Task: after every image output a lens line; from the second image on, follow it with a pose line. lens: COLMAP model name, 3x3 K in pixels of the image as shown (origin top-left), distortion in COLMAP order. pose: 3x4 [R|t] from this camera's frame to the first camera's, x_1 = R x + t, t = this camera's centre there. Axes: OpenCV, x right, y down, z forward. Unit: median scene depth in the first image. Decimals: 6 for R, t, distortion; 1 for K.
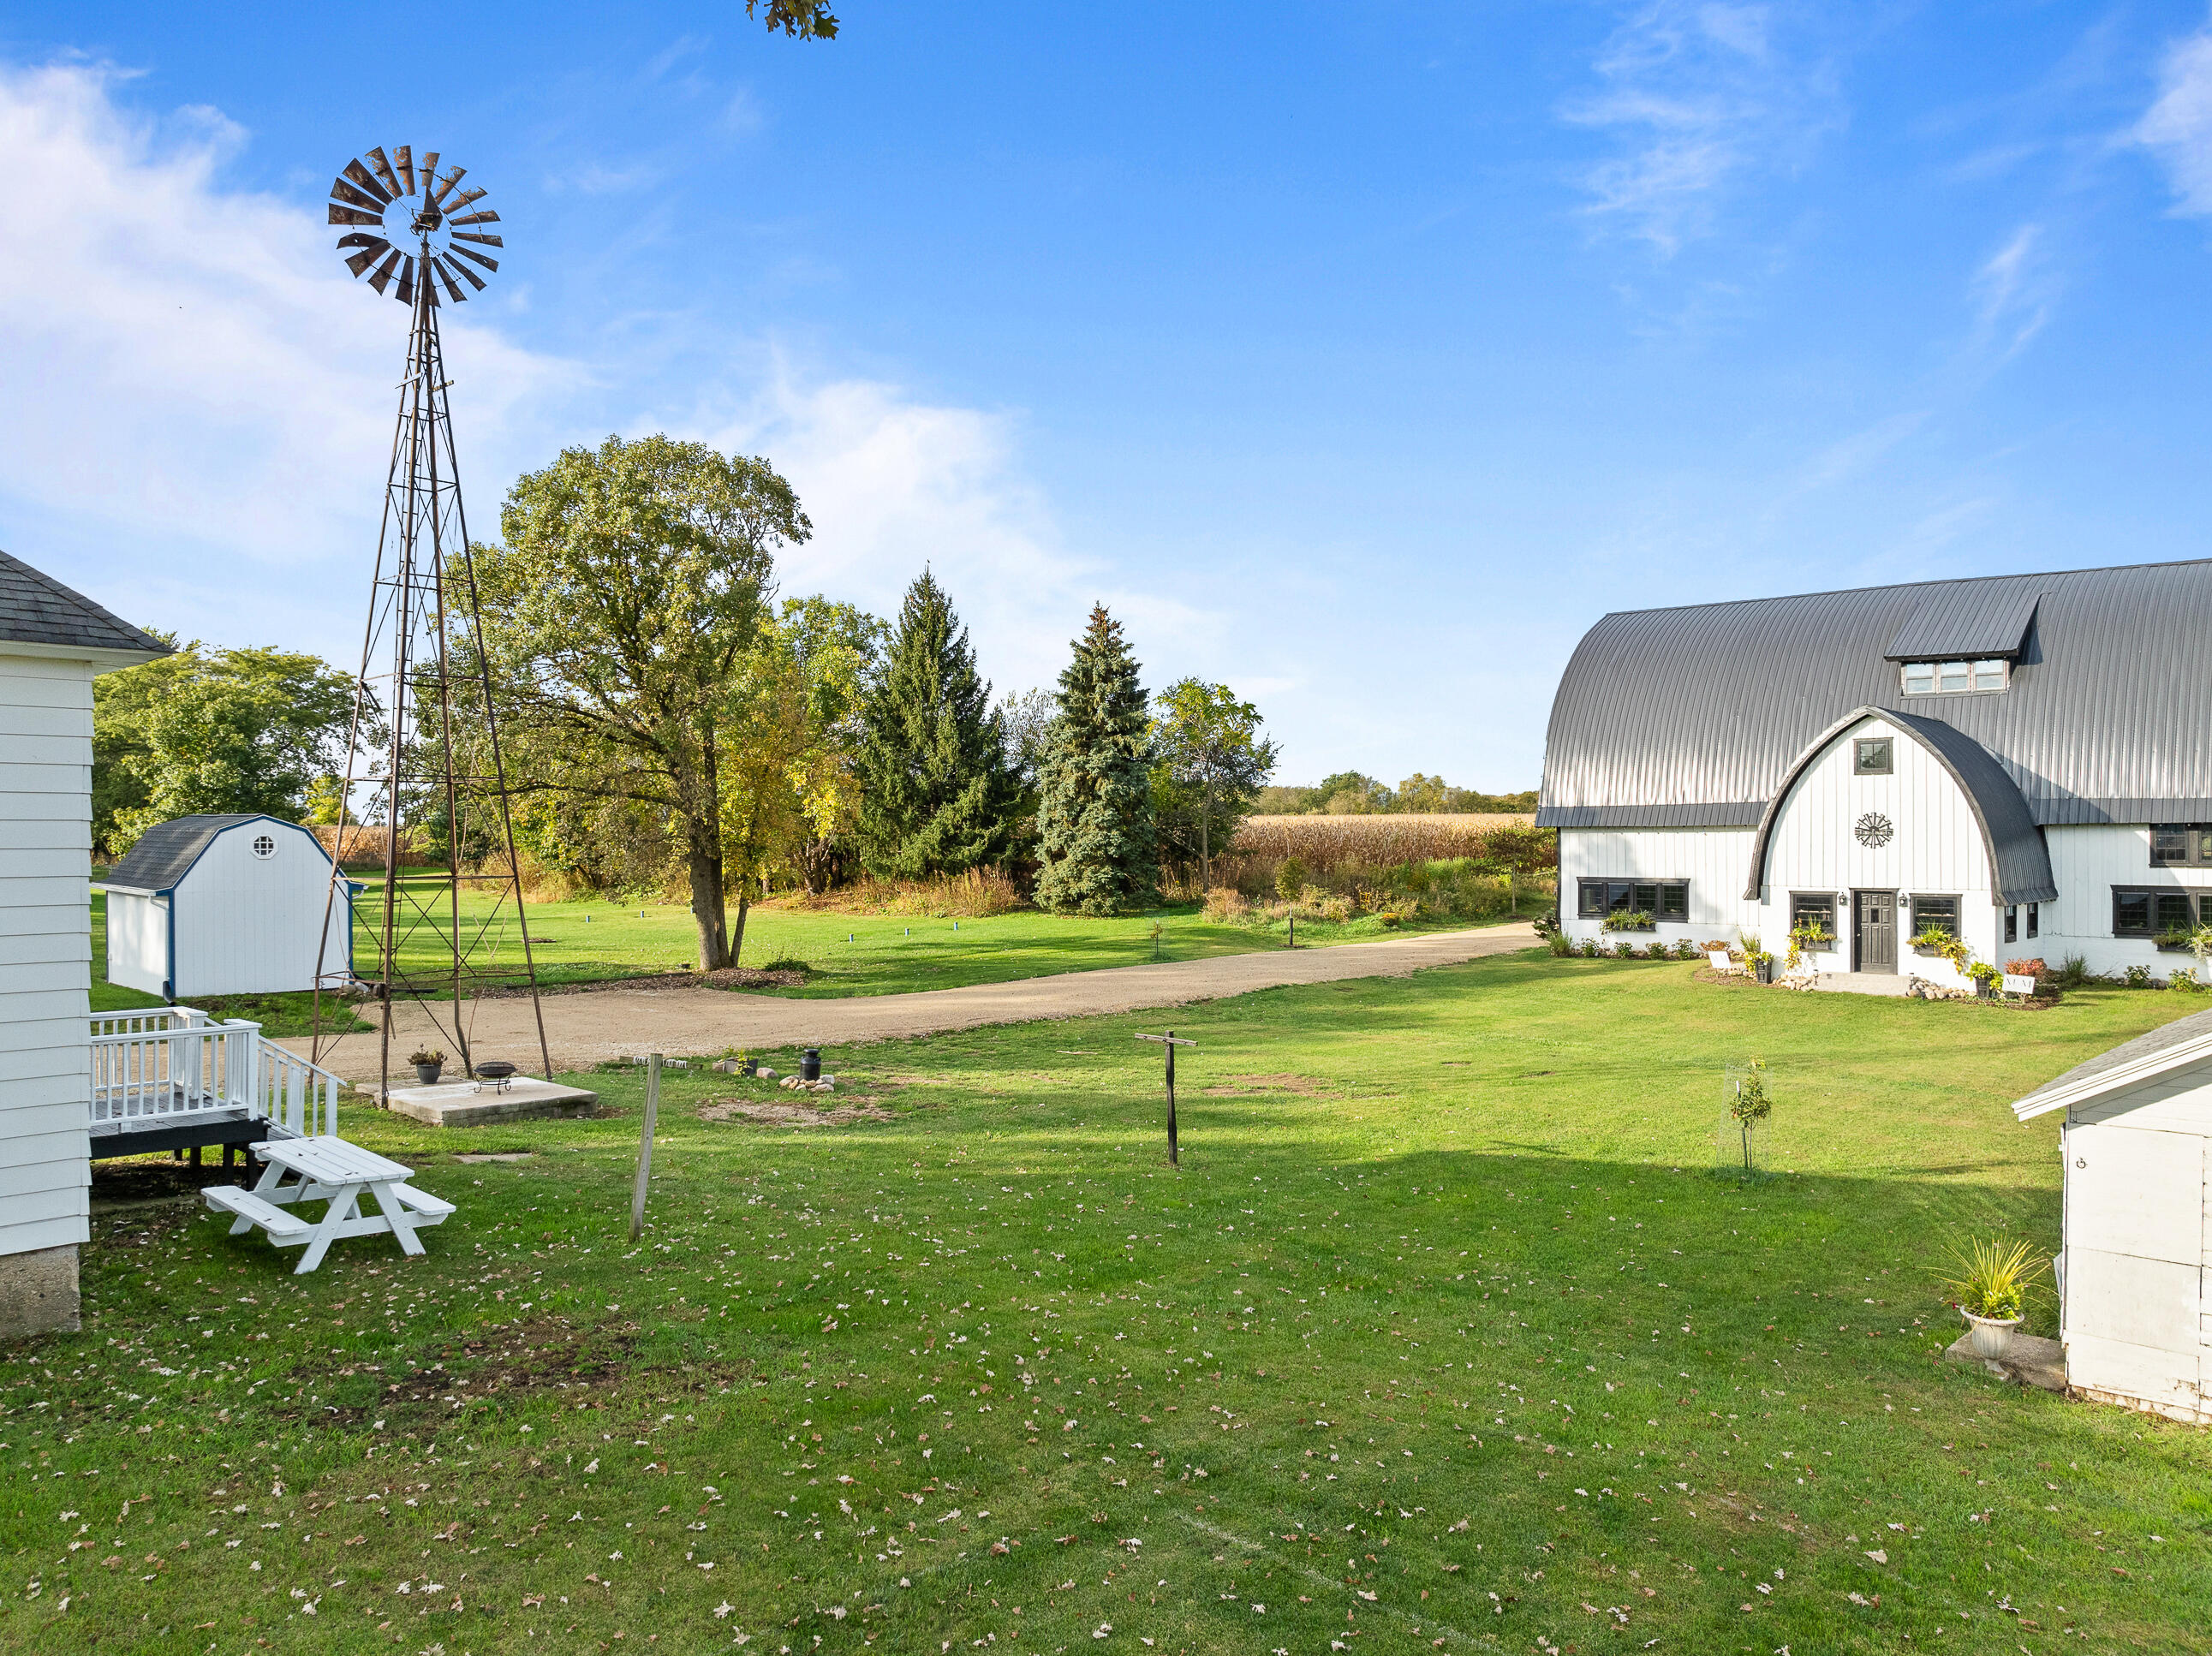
lens RADIAL K [[1572.1, 0, 1117.6], [0, 1572.1, 828.8], [0, 0, 1]] dist [-0.033472, -0.006261]
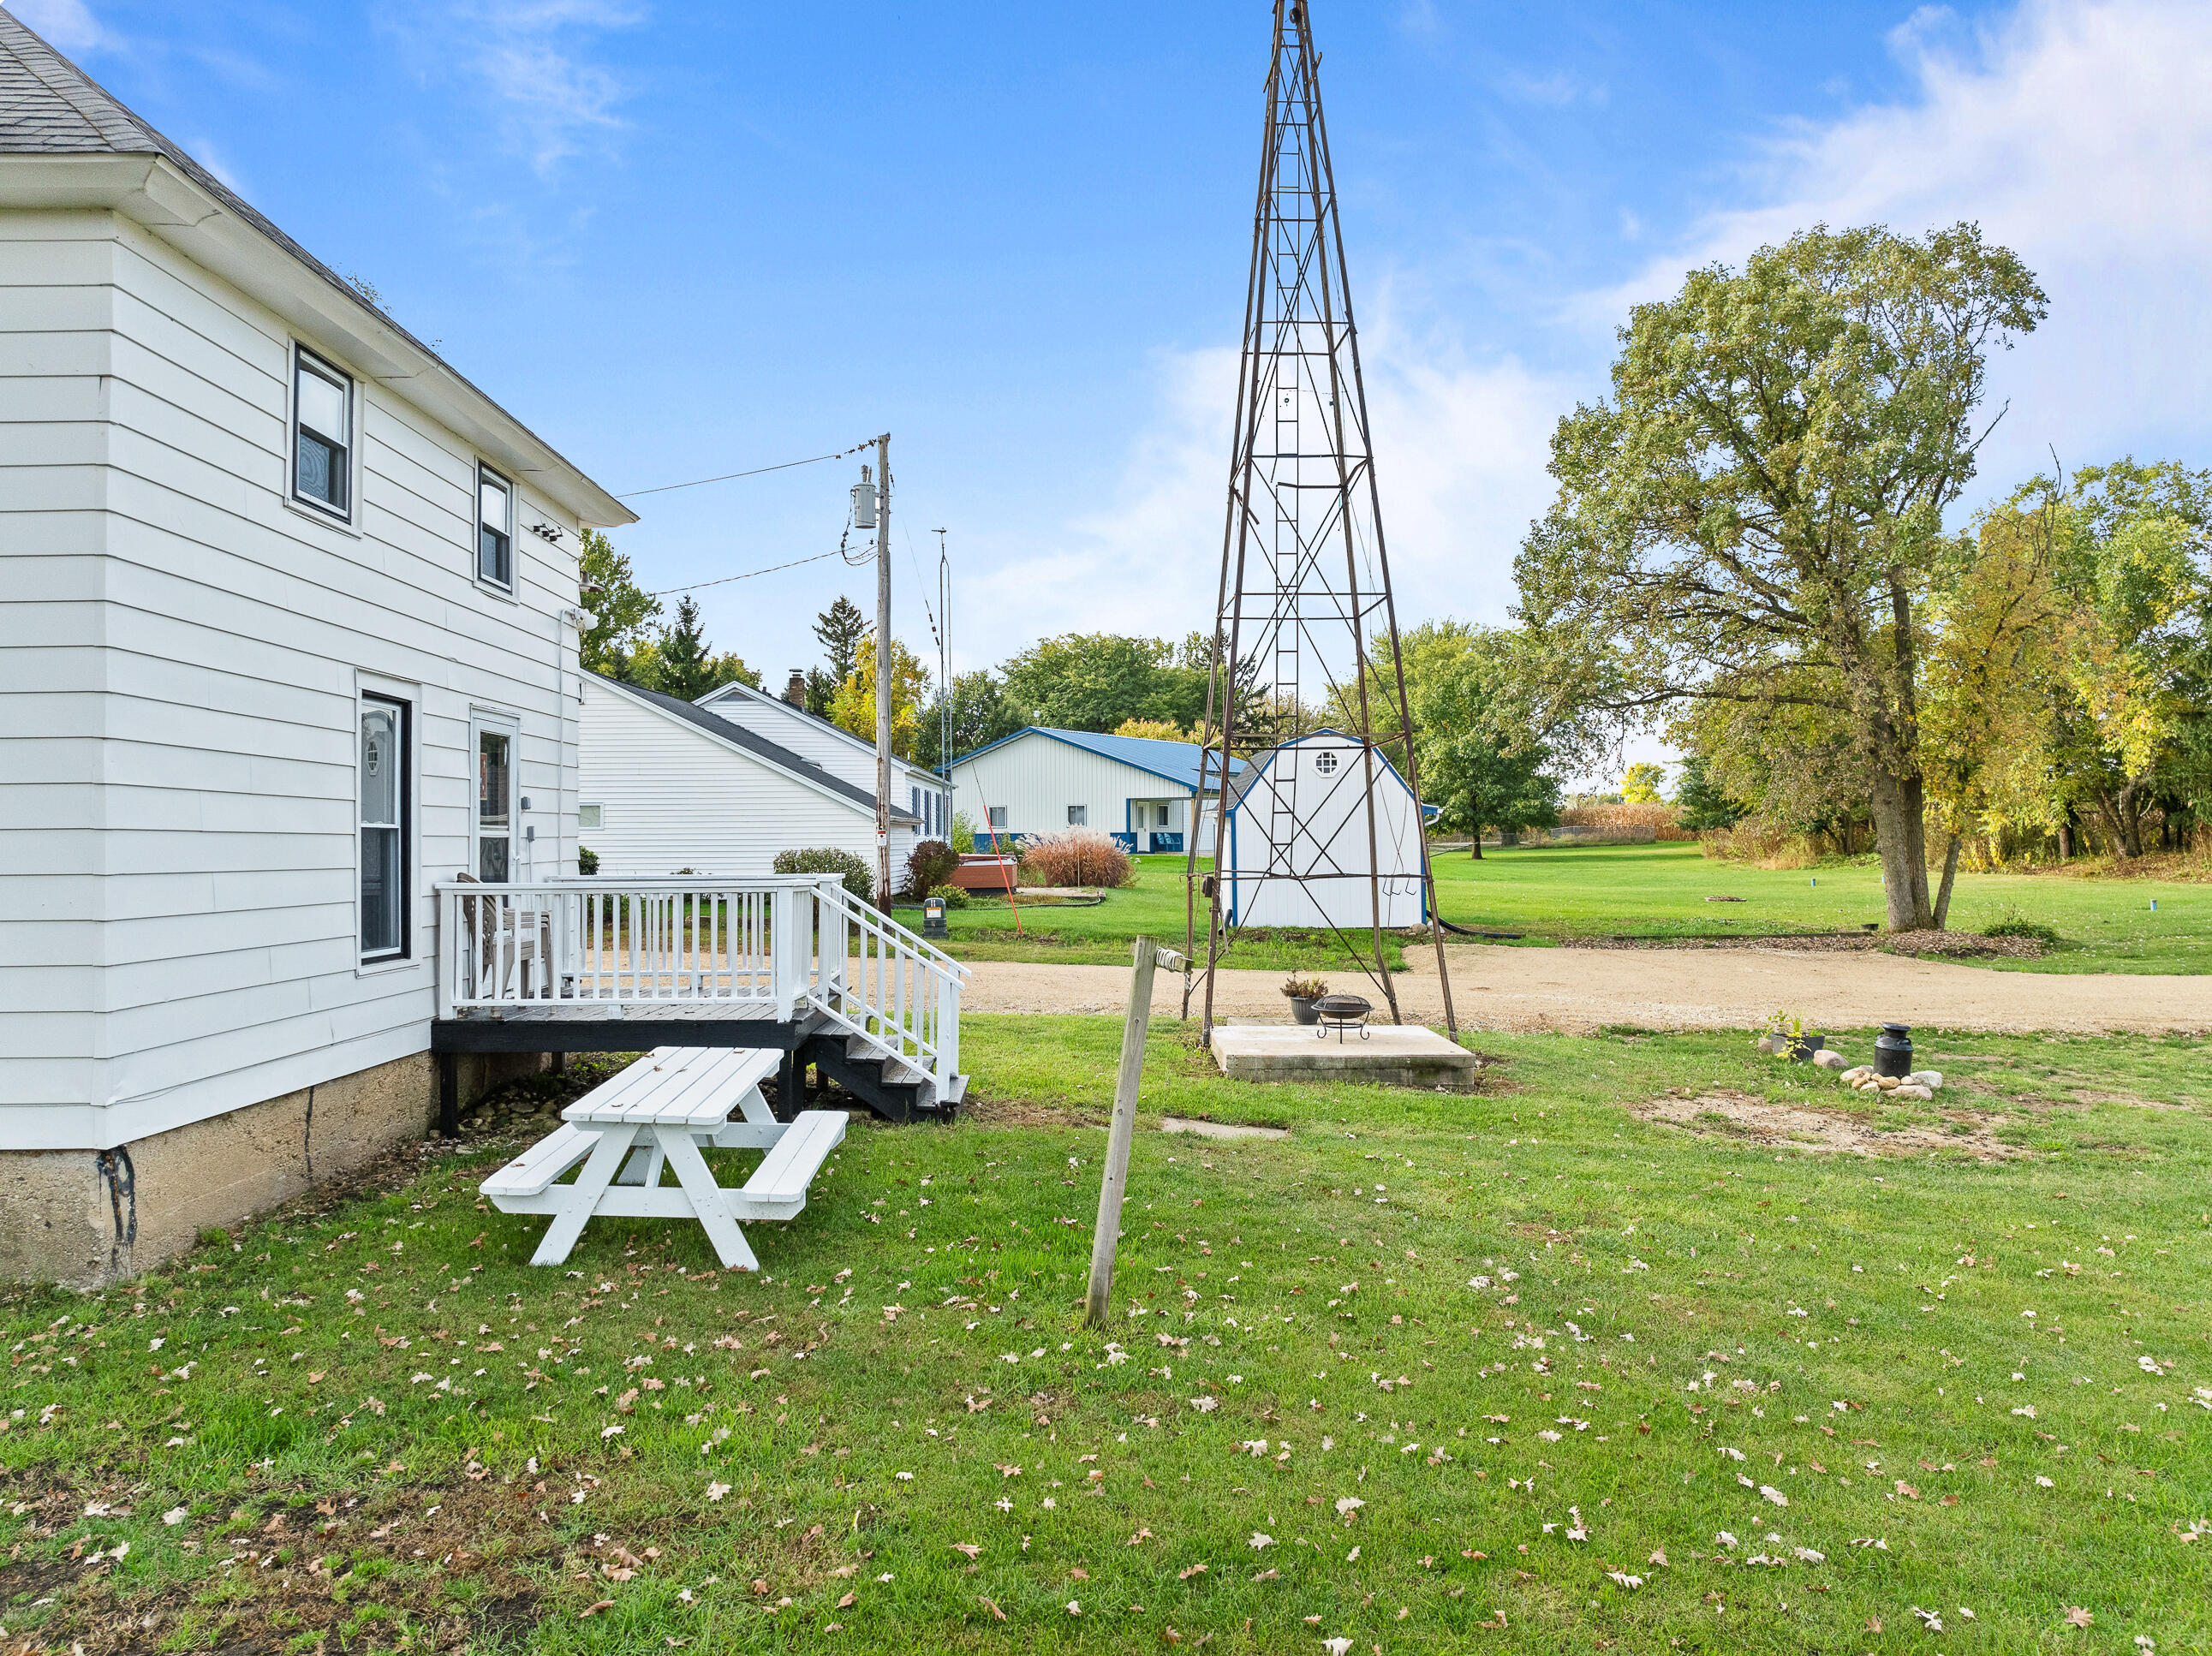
lens RADIAL K [[1572.1, 0, 1117.6], [0, 1572.1, 828.8], [0, 0, 1]] dist [-0.033472, -0.006261]
pose [[0.689069, -0.010012, -0.724626, 0.020013], [0.011825, 0.999927, -0.002572, 0.051887], [0.724599, -0.006797, 0.689137, 0.307902]]
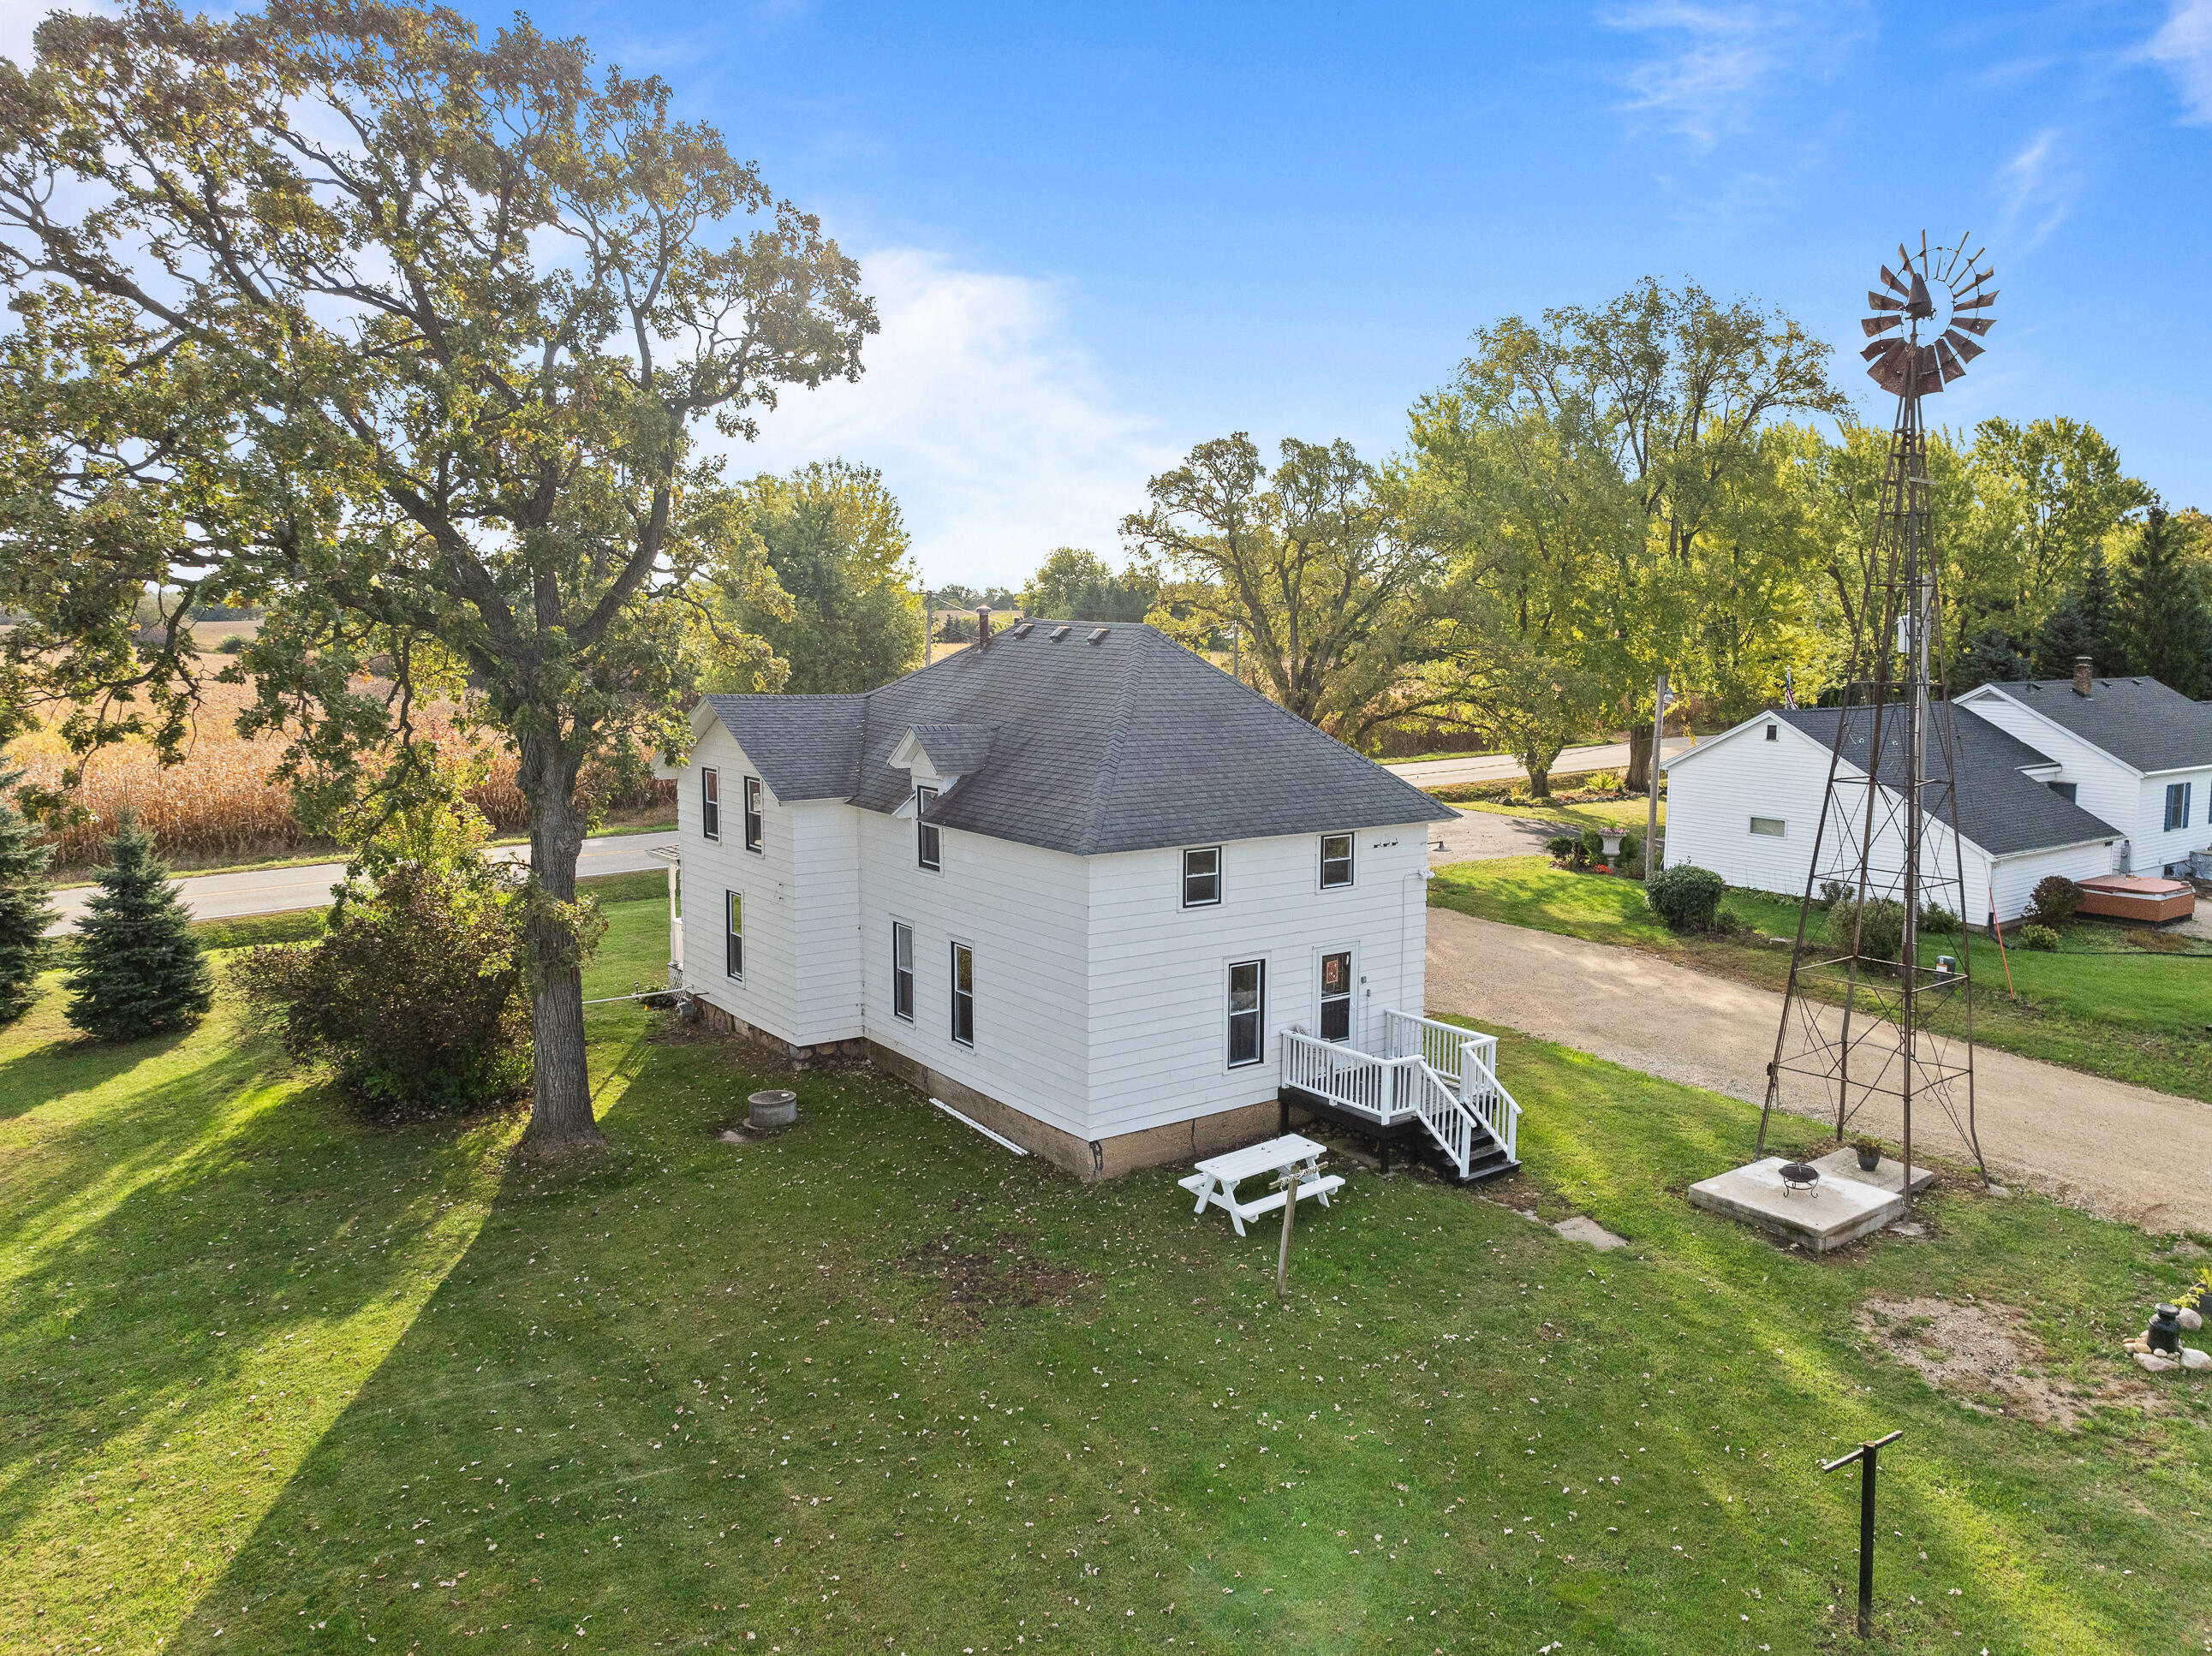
lens RADIAL K [[1533.0, 0, 1175.9], [0, 1533.0, 827.9], [0, 0, 1]] dist [0.002279, -0.000474]
pose [[-0.194658, 0.120813, -0.973403, 0.436093], [0.008919, 0.992563, 0.121407, -0.137875], [0.980831, 0.014951, -0.194288, 0.530926]]
